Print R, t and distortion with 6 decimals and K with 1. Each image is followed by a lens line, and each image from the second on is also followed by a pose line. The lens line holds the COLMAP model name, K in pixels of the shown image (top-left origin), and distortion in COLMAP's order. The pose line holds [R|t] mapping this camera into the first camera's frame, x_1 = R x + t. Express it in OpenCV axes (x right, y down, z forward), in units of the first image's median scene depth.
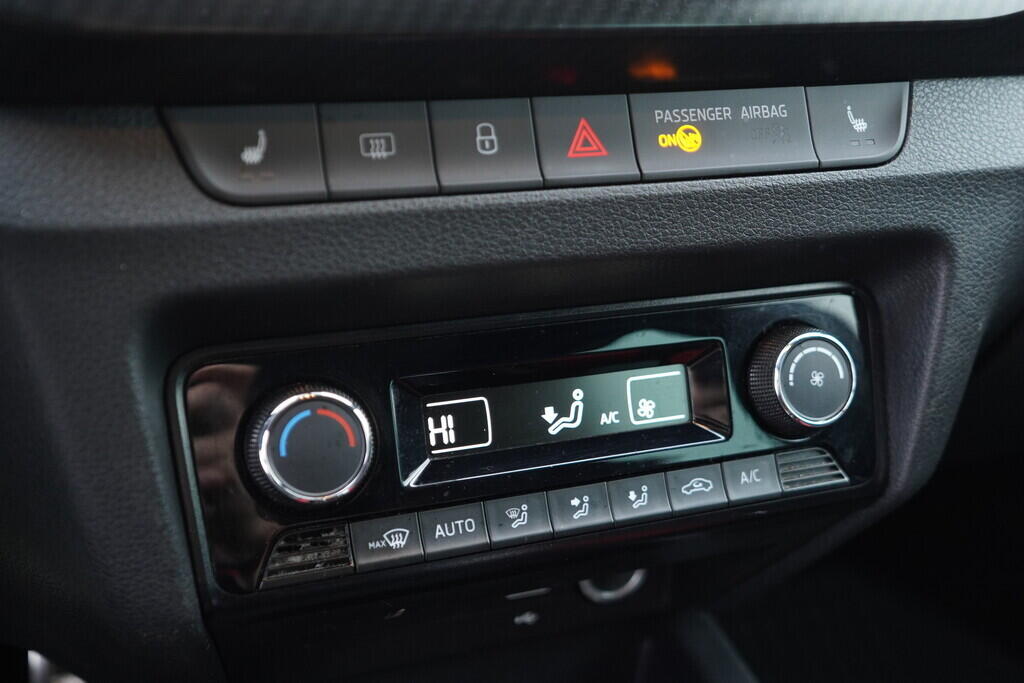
lens RADIAL K [[1167.2, 0, 512.0], [0, 1167.2, 341.5], [0, 0, 1]] dist [-0.001452, 0.005022]
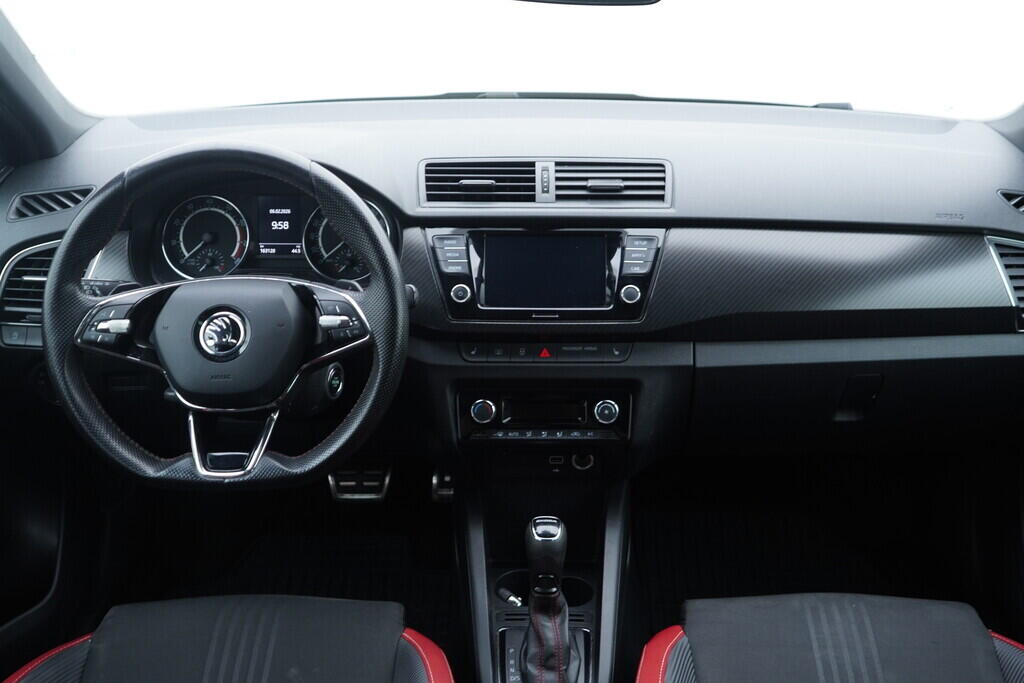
lens RADIAL K [[1081.9, 0, 512.0], [0, 1081.9, 341.5], [0, 0, 1]] dist [-0.003777, 0.022064]
pose [[0.930539, 0.106347, -0.350411, 1.368819], [-0.104901, 0.994213, 0.023166, -0.289609], [0.350846, 0.015201, 0.936310, -2.903198]]
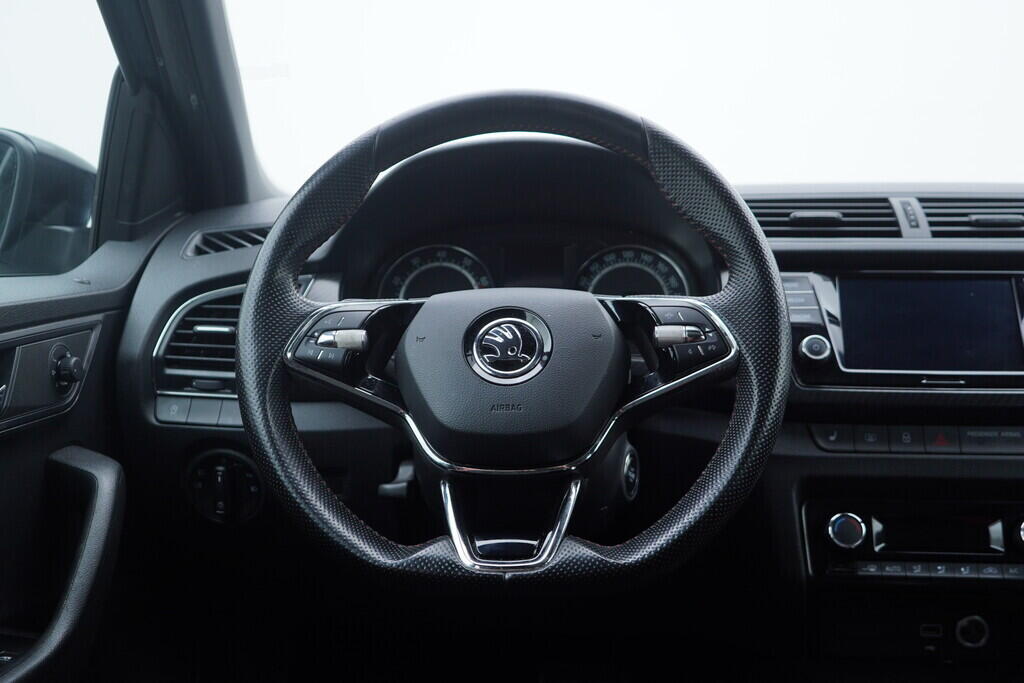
lens RADIAL K [[1081.9, 0, 512.0], [0, 1081.9, 341.5], [0, 0, 1]] dist [-0.003777, 0.022064]
pose [[0.903030, 0.004600, -0.429553, 0.254193], [-0.129876, 0.956071, -0.262793, 0.457642], [0.409474, 0.293099, 0.863958, -1.927805]]
